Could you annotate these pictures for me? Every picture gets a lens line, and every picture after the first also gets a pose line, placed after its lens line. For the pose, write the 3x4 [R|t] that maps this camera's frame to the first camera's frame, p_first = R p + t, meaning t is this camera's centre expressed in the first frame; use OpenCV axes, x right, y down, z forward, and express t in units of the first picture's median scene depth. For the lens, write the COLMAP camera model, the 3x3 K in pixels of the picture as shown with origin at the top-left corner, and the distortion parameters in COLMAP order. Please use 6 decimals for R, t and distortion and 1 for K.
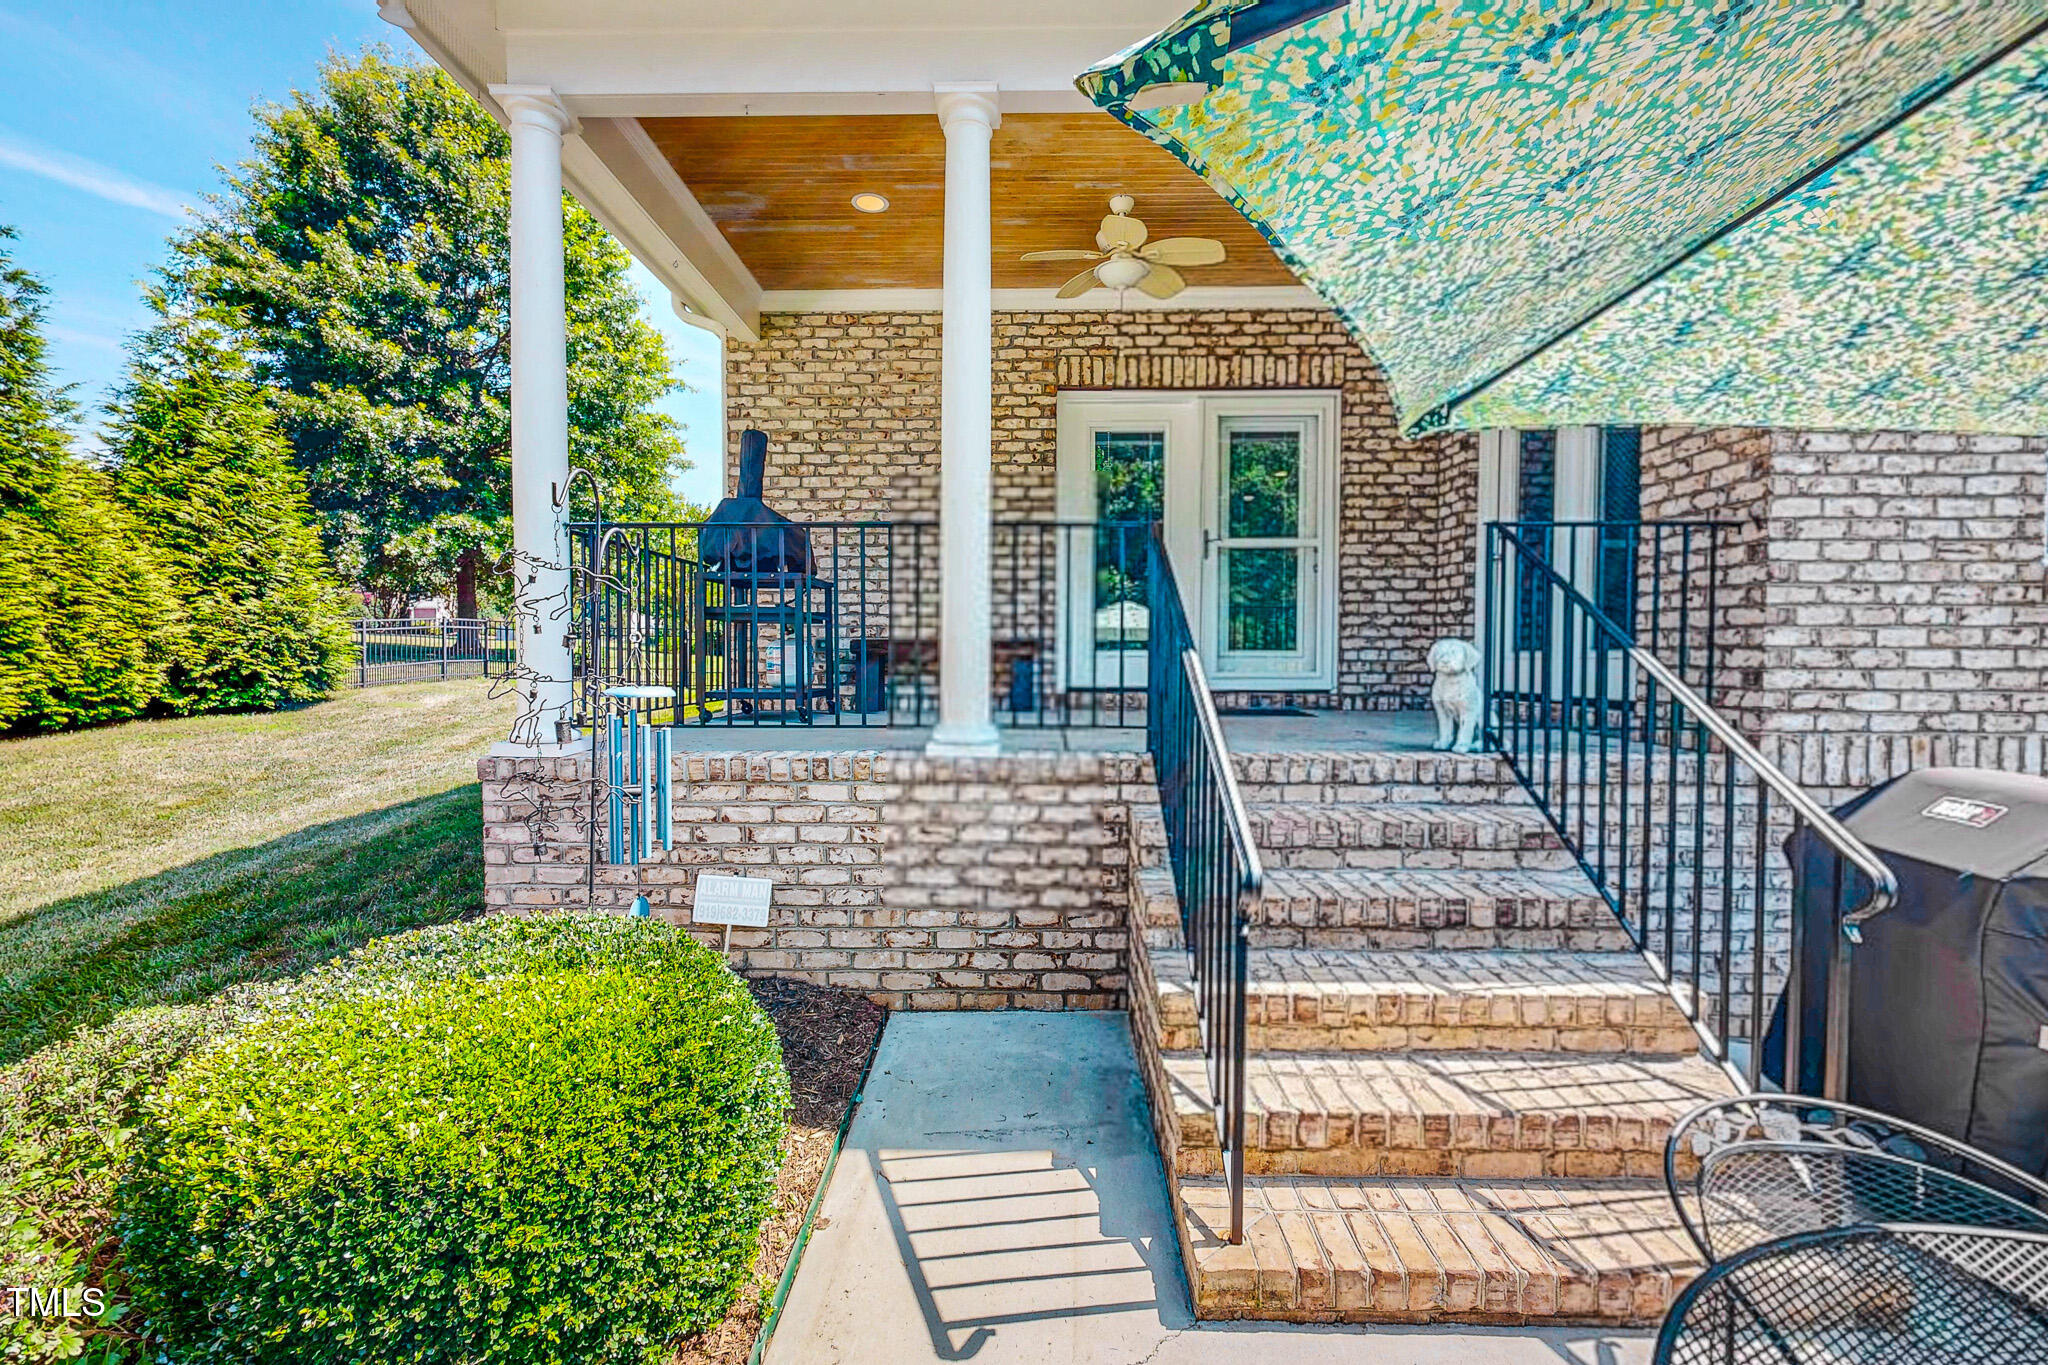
lens RADIAL K [[889.1, 0, 1023.7], [0, 889.1, 685.7], [0, 0, 1]] dist [-0.000320, 0.000035]
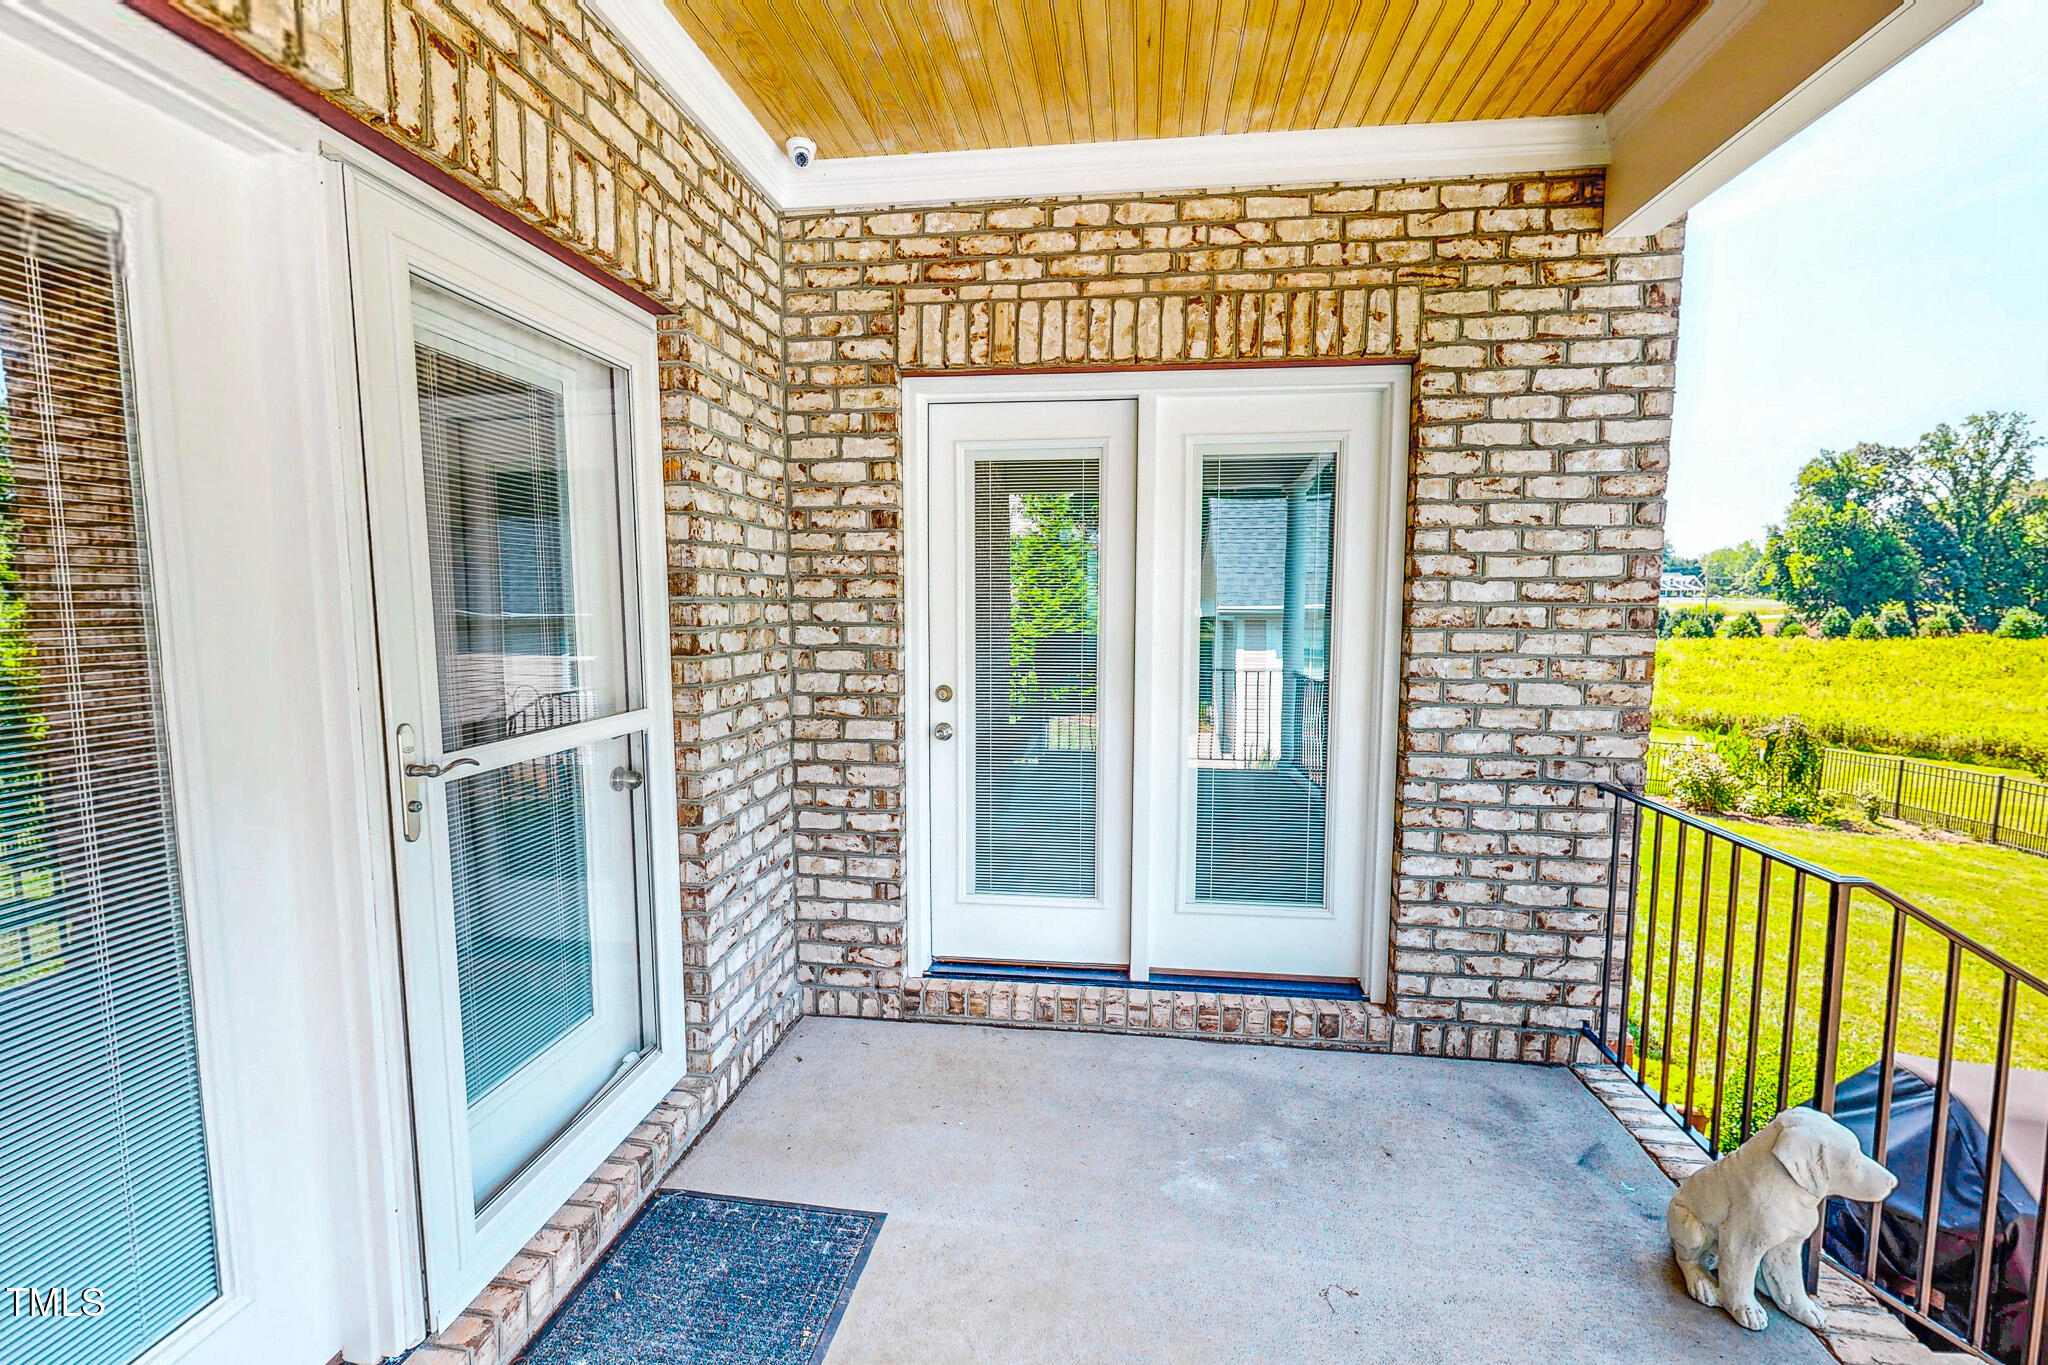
lens RADIAL K [[889.1, 0, 1023.7], [0, 889.1, 685.7], [0, 0, 1]] dist [-0.000320, 0.000035]
pose [[0.111359, -0.092662, 0.989451, -0.020074], [0.034051, 0.995415, 0.089388, -0.206254], [-0.993197, 0.023738, 0.114003, 0.813924]]
